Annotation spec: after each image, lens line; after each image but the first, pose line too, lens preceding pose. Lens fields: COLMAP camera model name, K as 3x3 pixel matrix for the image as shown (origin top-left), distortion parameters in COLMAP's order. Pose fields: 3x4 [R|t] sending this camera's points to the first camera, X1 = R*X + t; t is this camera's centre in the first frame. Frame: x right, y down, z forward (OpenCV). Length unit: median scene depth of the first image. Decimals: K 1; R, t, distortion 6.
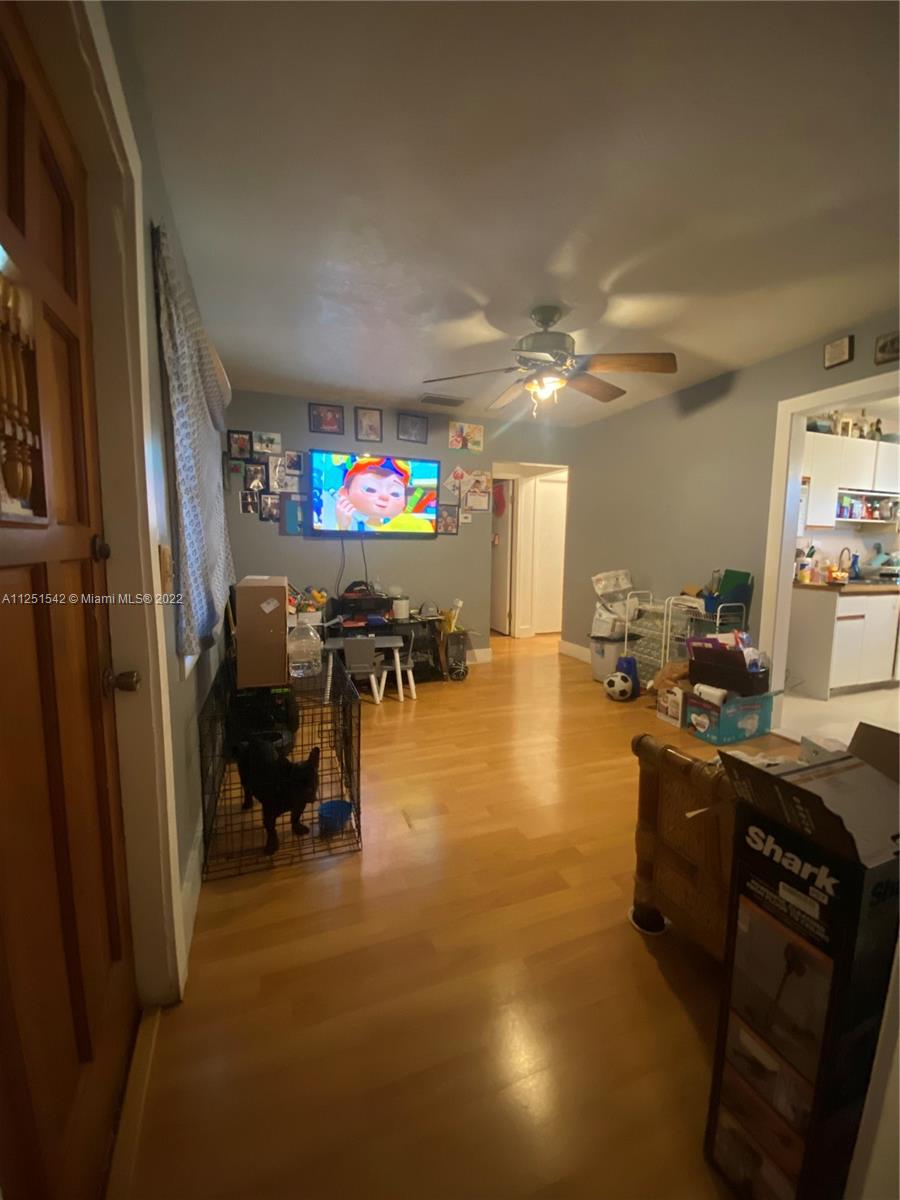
lens RADIAL K [[501.0, 0, 450.0], [0, 501.0, 600.0], [0, 0, 1]] dist [-0.013167, -0.000060]
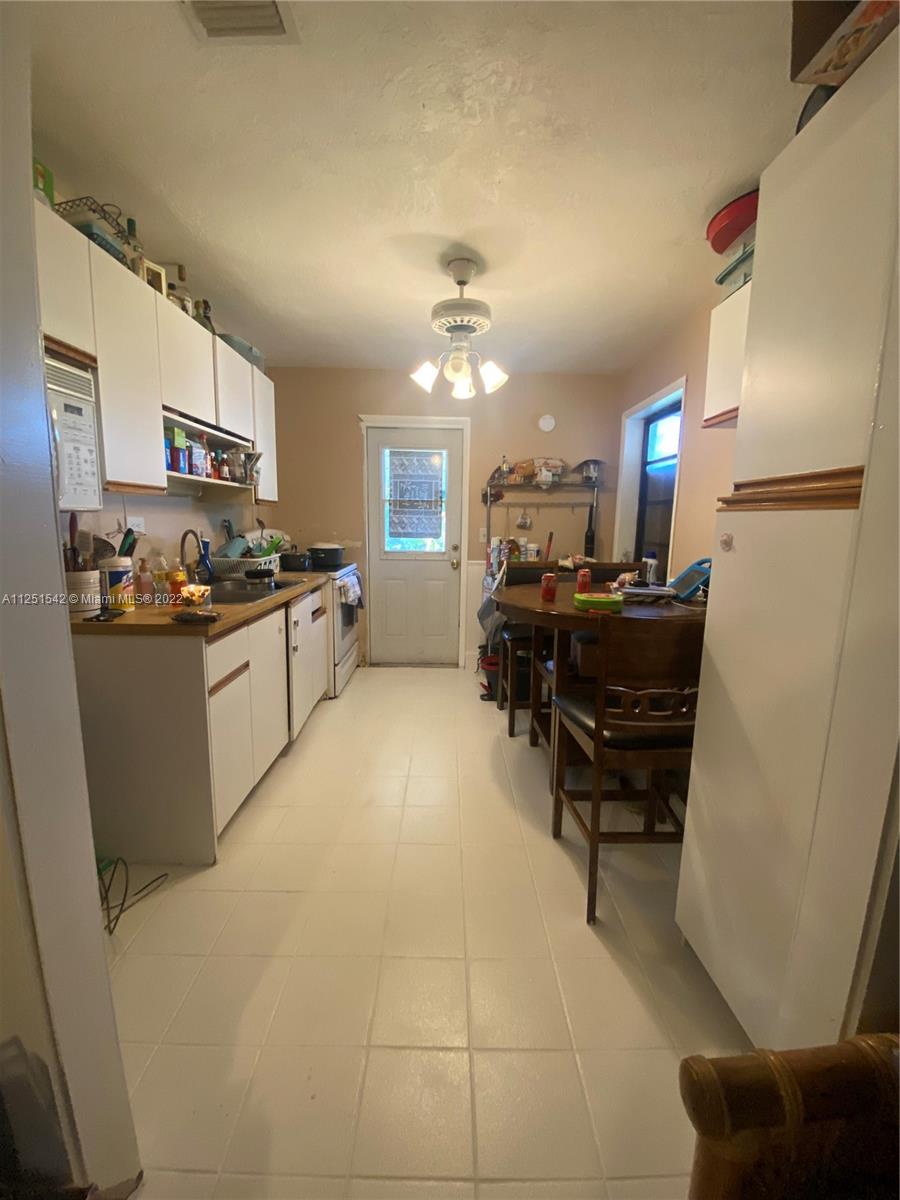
lens RADIAL K [[490.3, 0, 450.0], [0, 490.3, 600.0], [0, 0, 1]] dist [0.015786, -0.000215]
pose [[0.356508, -0.150418, 0.922104, 0.404191], [0.085741, 0.988057, 0.128028, -0.076618], [-0.930350, 0.033419, 0.365148, 0.559716]]
